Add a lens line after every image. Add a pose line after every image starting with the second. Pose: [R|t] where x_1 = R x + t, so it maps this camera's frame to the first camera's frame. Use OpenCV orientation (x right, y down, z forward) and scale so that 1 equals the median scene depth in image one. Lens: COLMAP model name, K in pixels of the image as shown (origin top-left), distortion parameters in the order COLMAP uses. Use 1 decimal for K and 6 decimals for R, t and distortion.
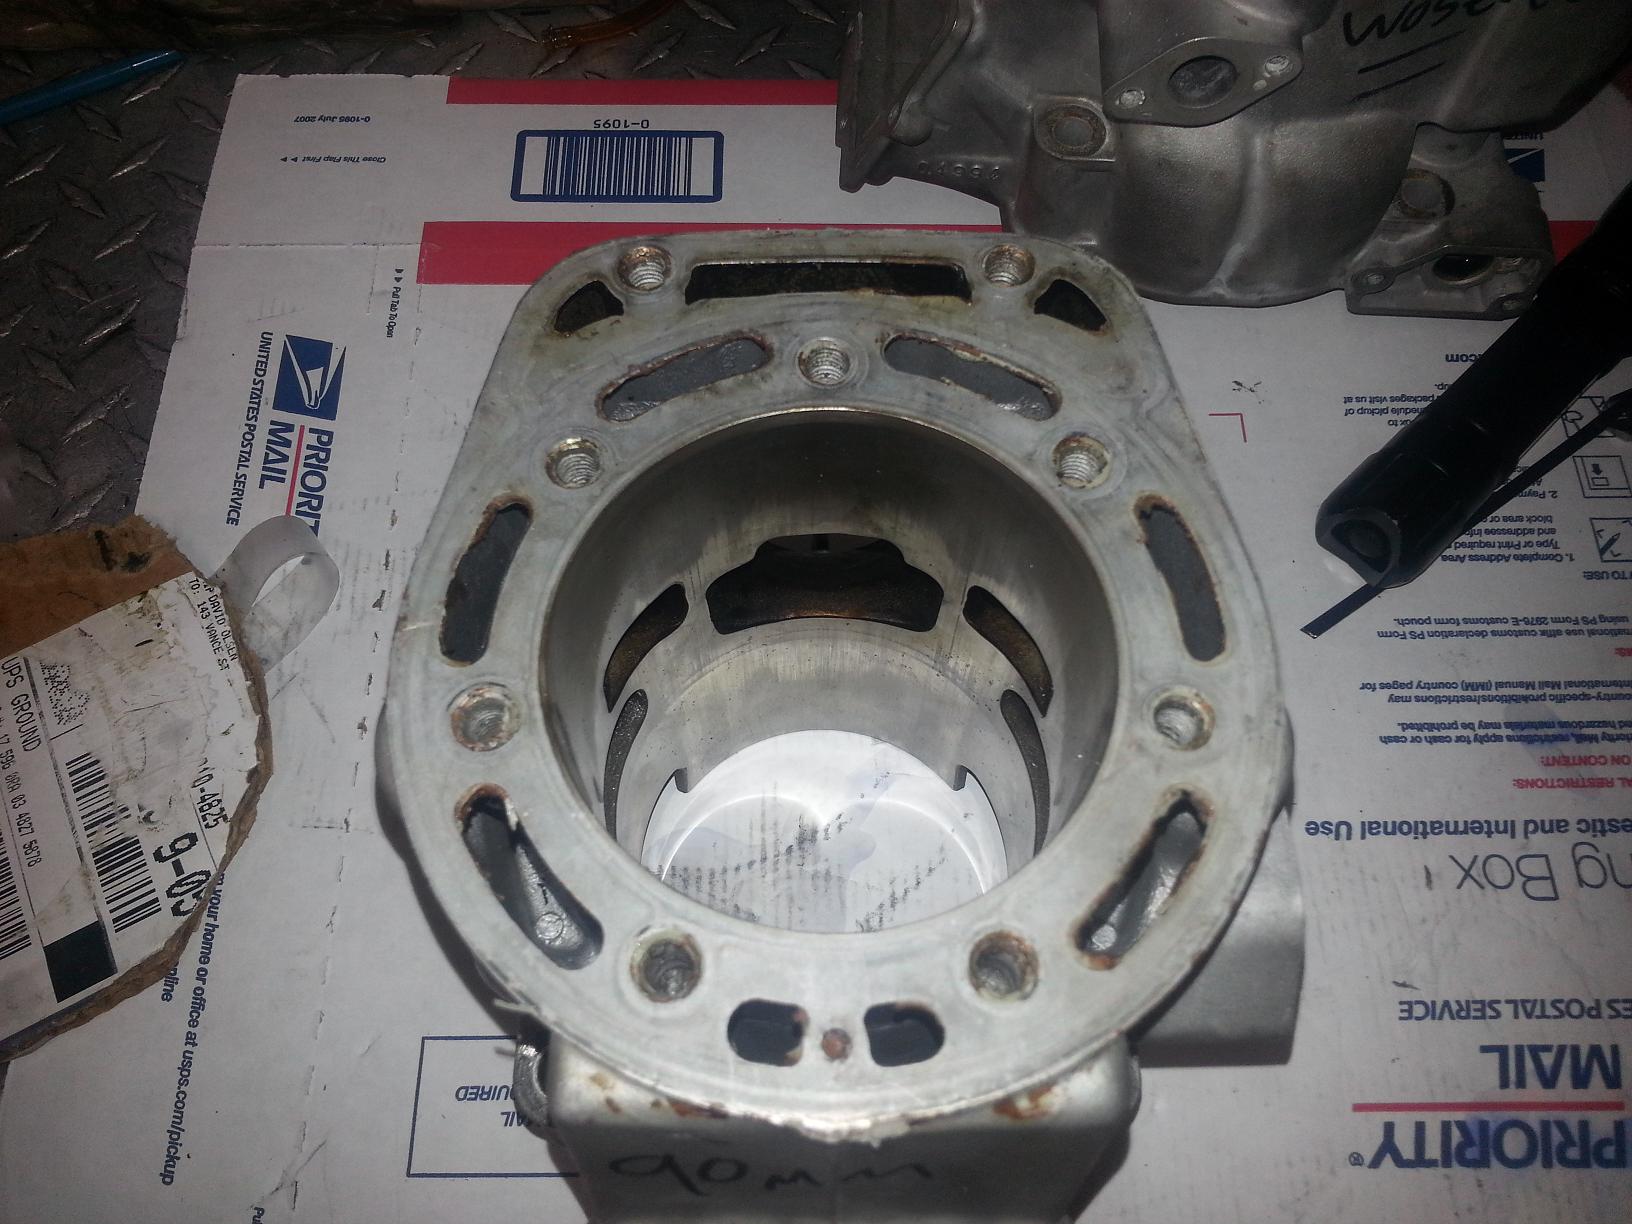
lens RADIAL K [[1343.2, 0, 805.6], [0, 1343.2, 607.4], [0, 0, 1]] dist [0.076500, -0.178957]
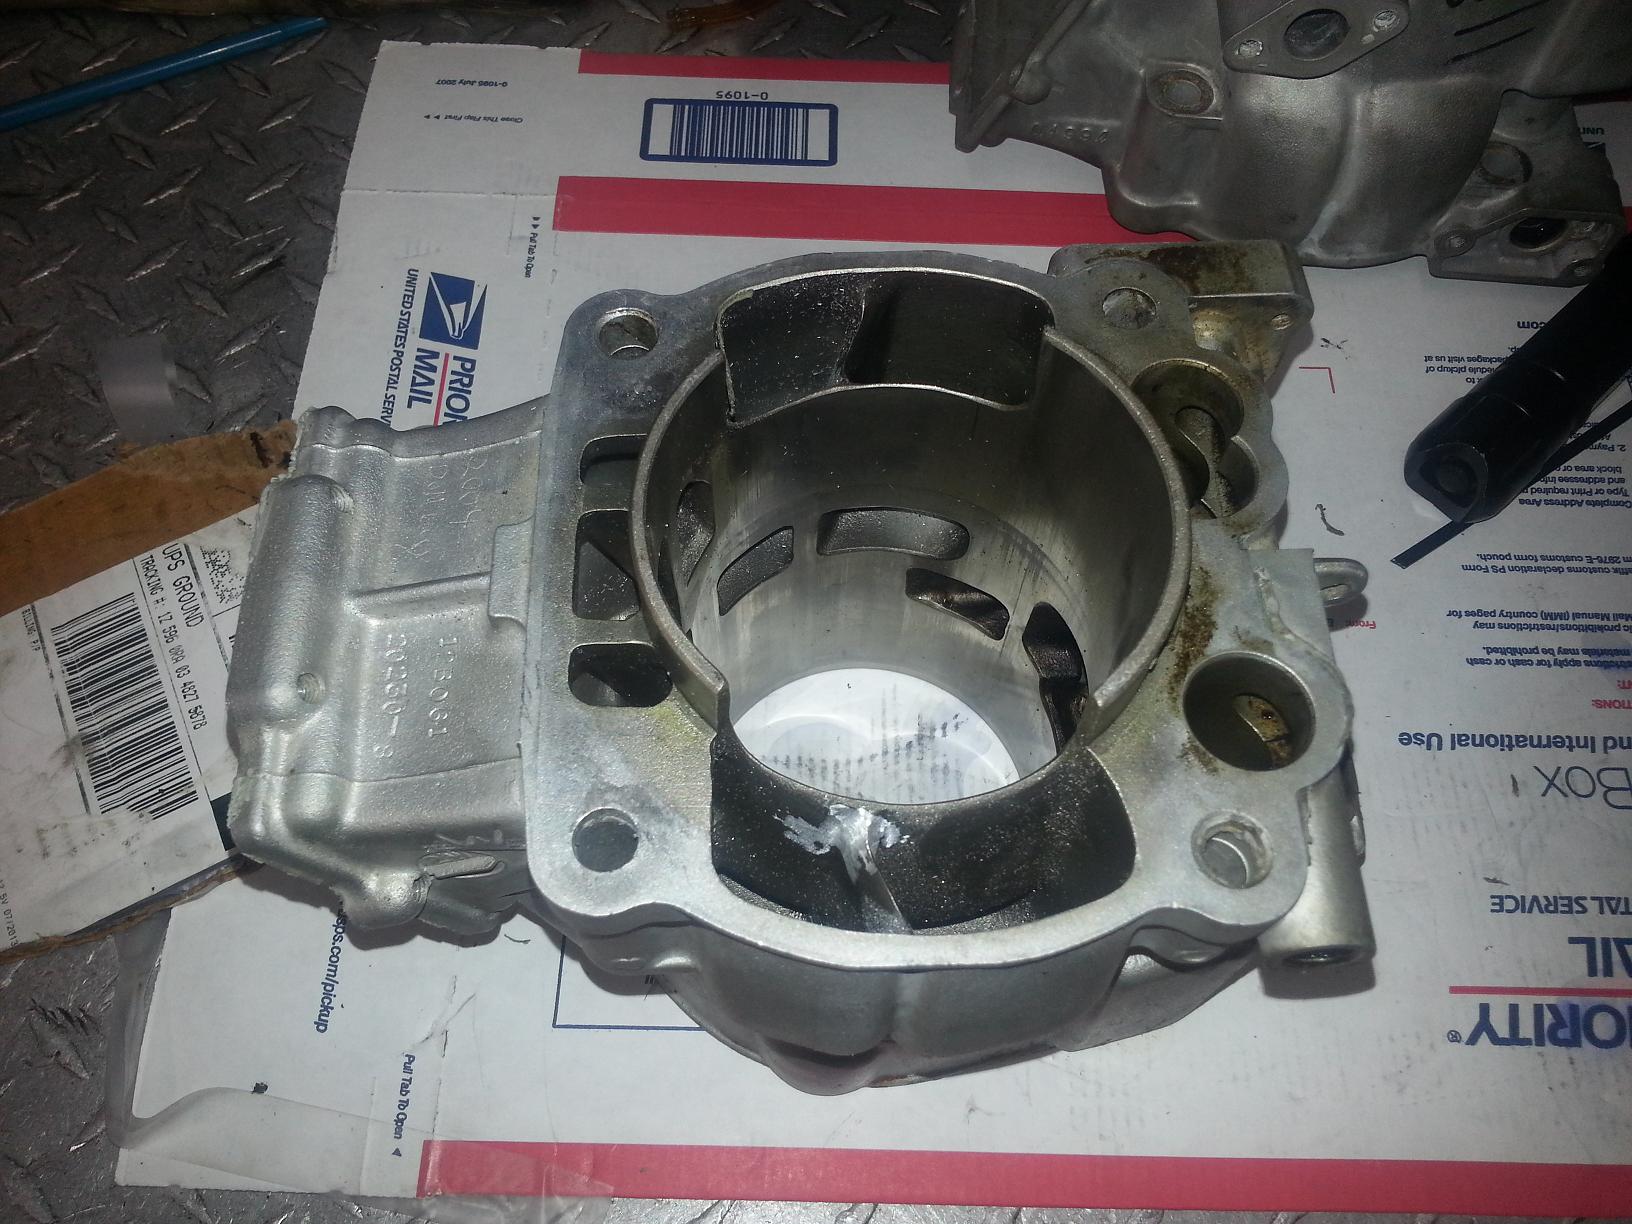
lens RADIAL K [[1338.2, 0, 814.5], [0, 1338.2, 611.3], [0, 0, 1]] dist [0.027261, -0.092126]
pose [[0.999610, 0.027860, 0.001821, -0.085285], [-0.027750, 0.998599, -0.045063, 0.115743], [-0.003074, 0.044995, 0.998982, -0.045270]]
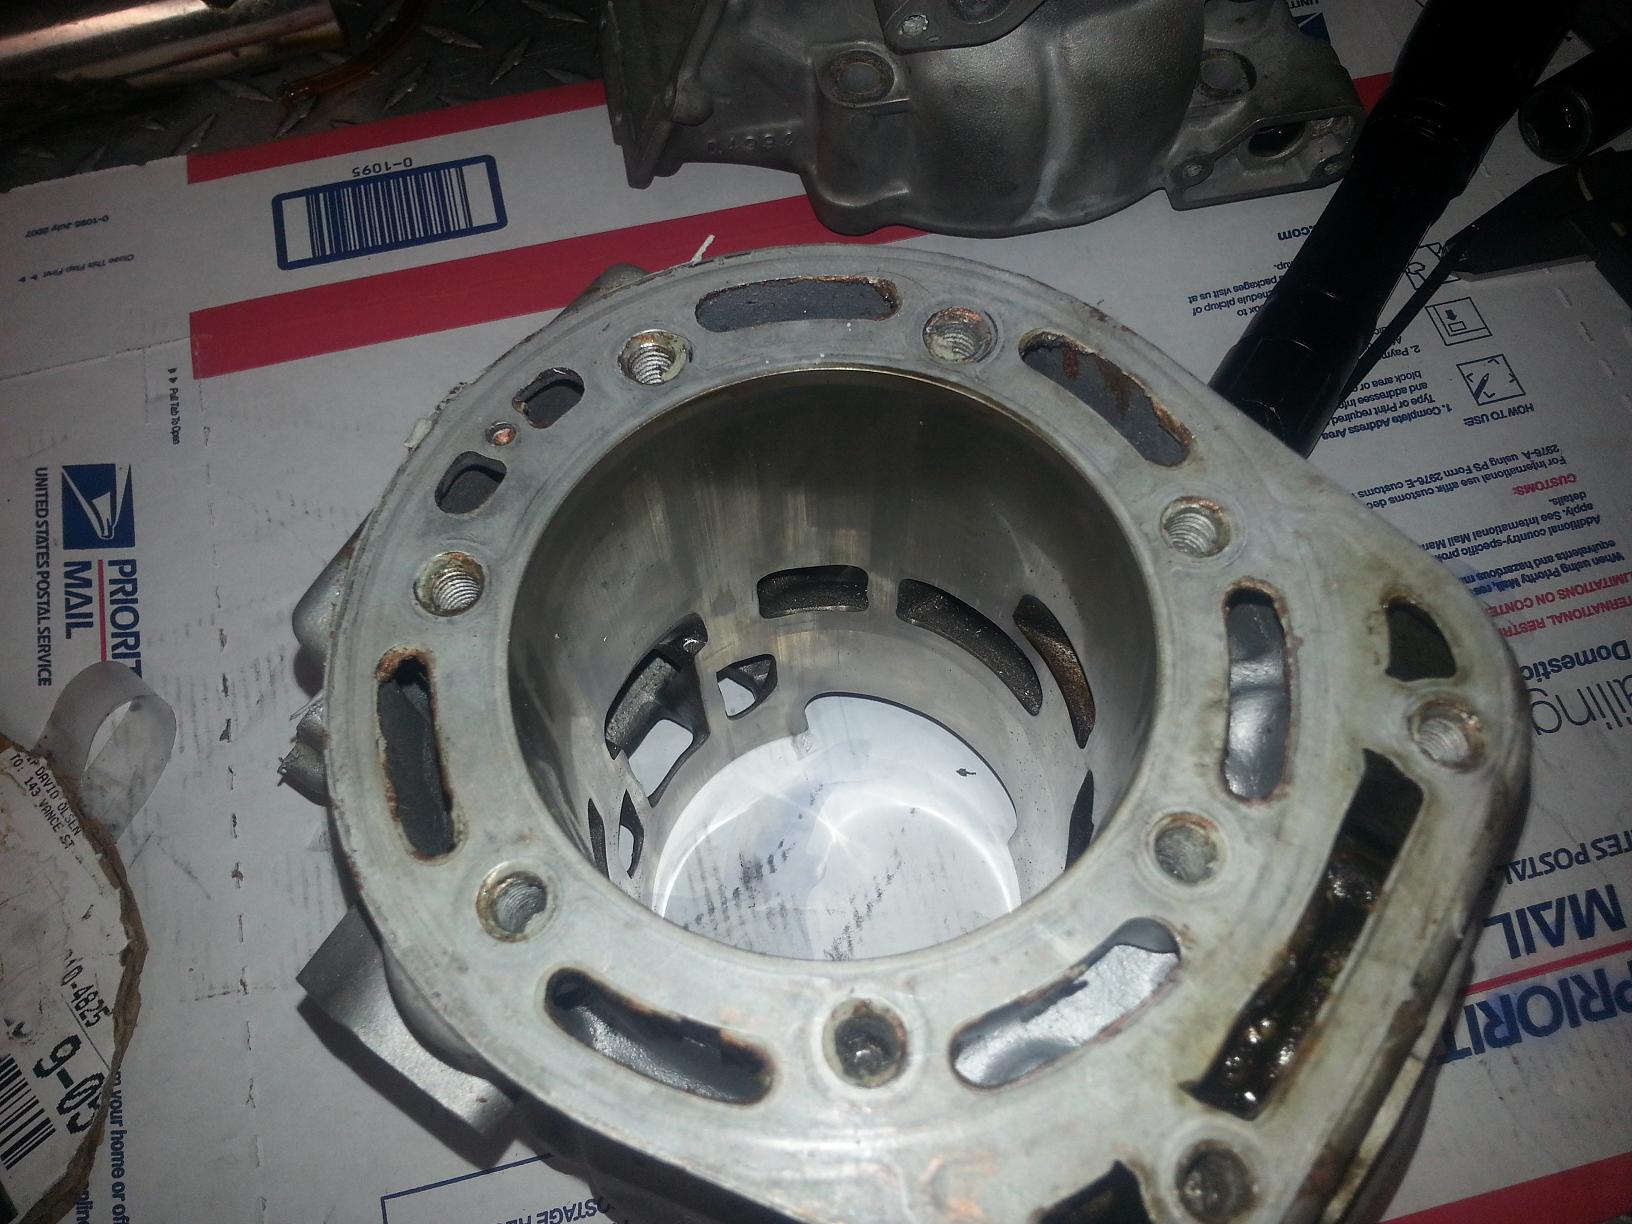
lens RADIAL K [[1338.7, 0, 813.1], [0, 1338.7, 610.0], [0, 0, 1]] dist [0.088315, -0.208747]
pose [[0.970805, -0.221943, 0.090985, -0.001594], [0.222442, 0.974934, 0.004749, -0.001140], [-0.089758, 0.015628, 0.995841, 0.071027]]
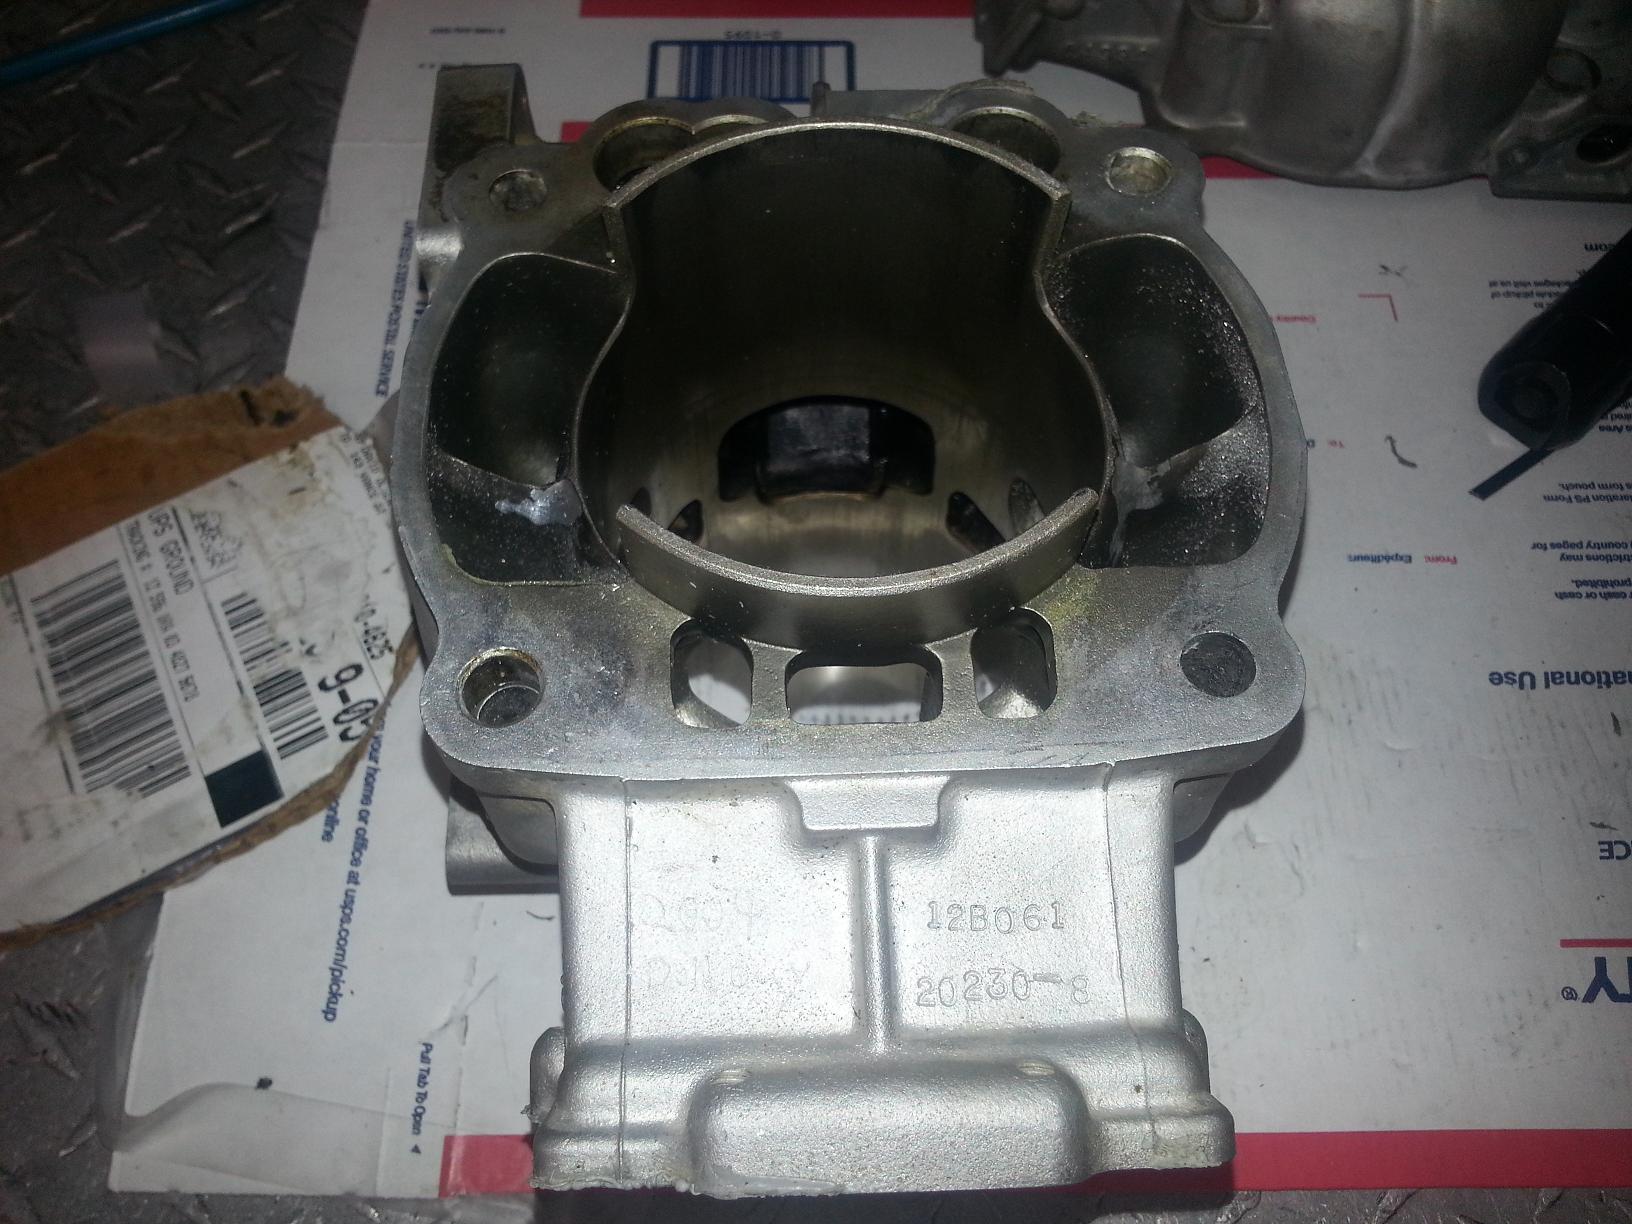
lens RADIAL K [[1367.5, 0, 814.4], [0, 1367.5, 613.8], [0, 0, 1]] dist [-0.041142, 0.007707]
pose [[0.999999, 0.001075, -0.000816, -0.108542], [-0.001124, 0.998102, -0.061575, 0.165756], [0.000748, 0.061575, 0.998102, 0.020813]]
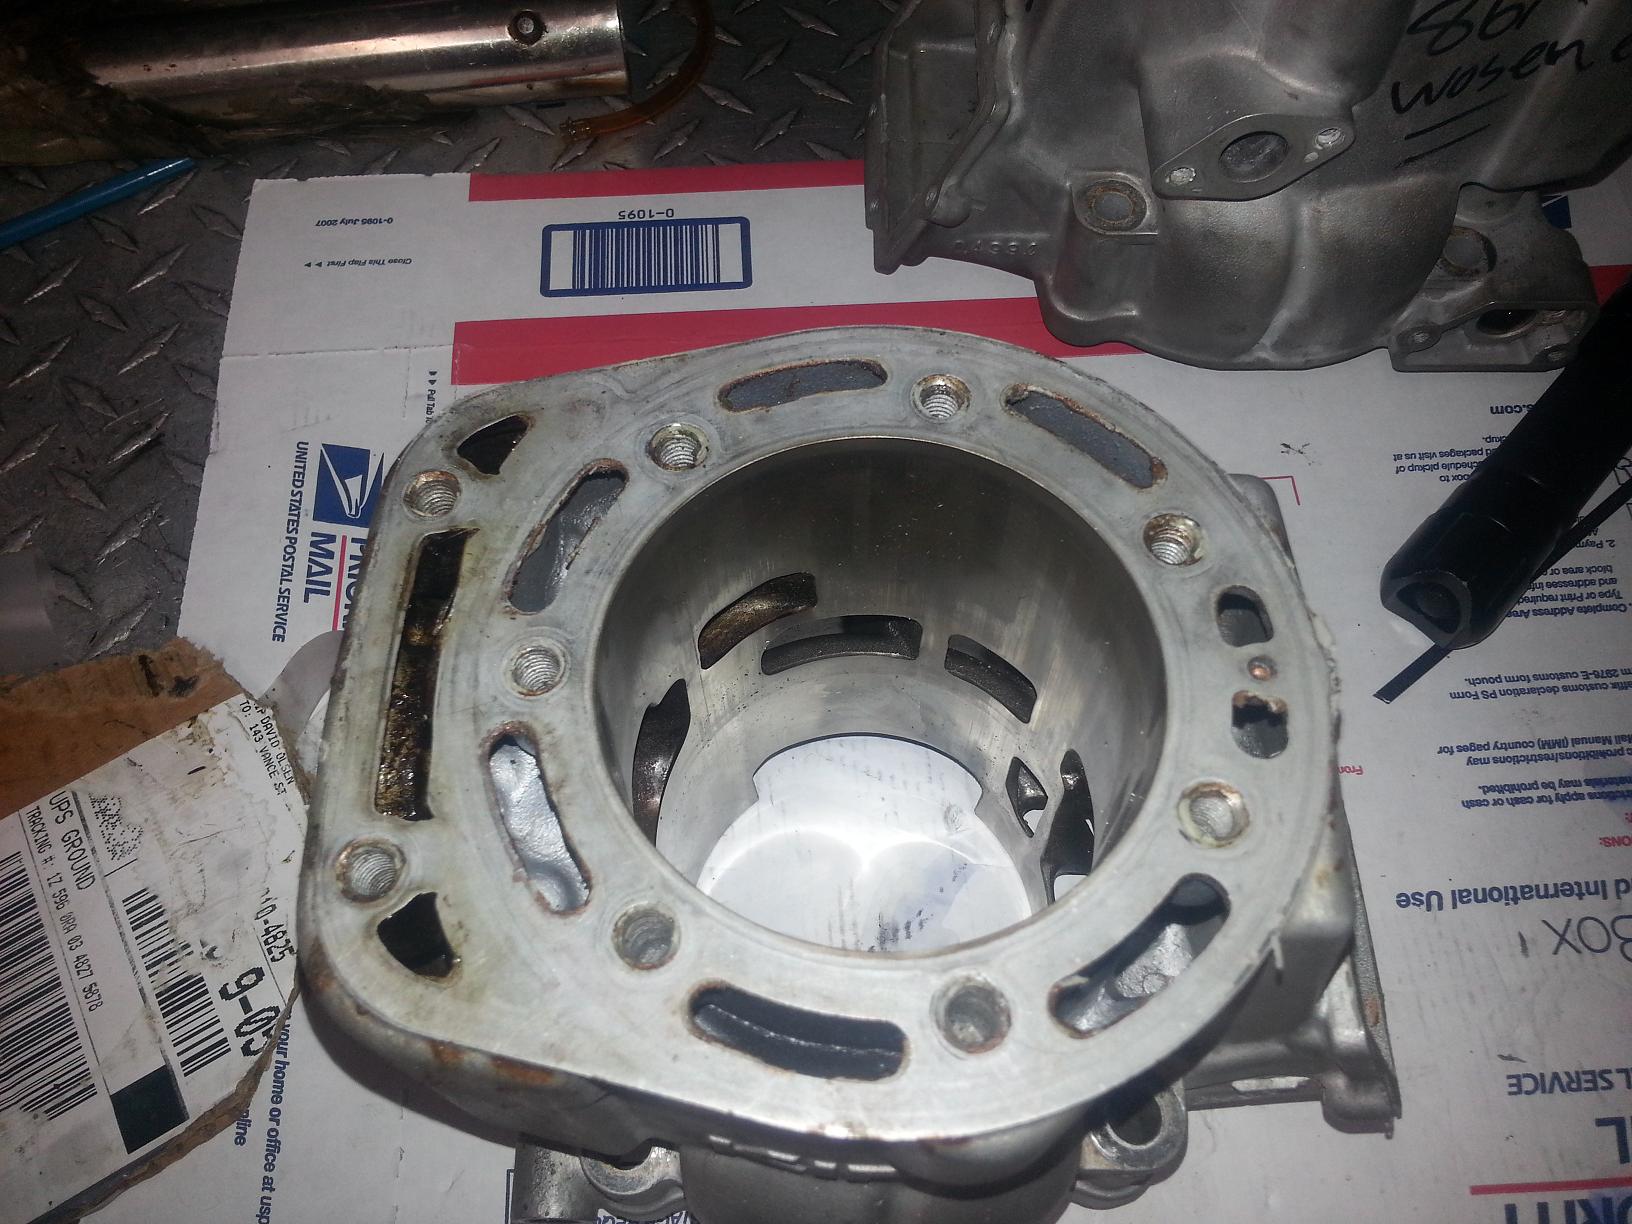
lens RADIAL K [[1339.7, 0, 808.9], [0, 1339.7, 611.0], [0, 0, 1]] dist [0.087985, -0.199333]
pose [[0.998671, -0.049996, 0.012548, -0.053195], [0.050364, 0.998248, -0.031045, -0.034633], [-0.010974, 0.031636, 0.999439, 0.018061]]
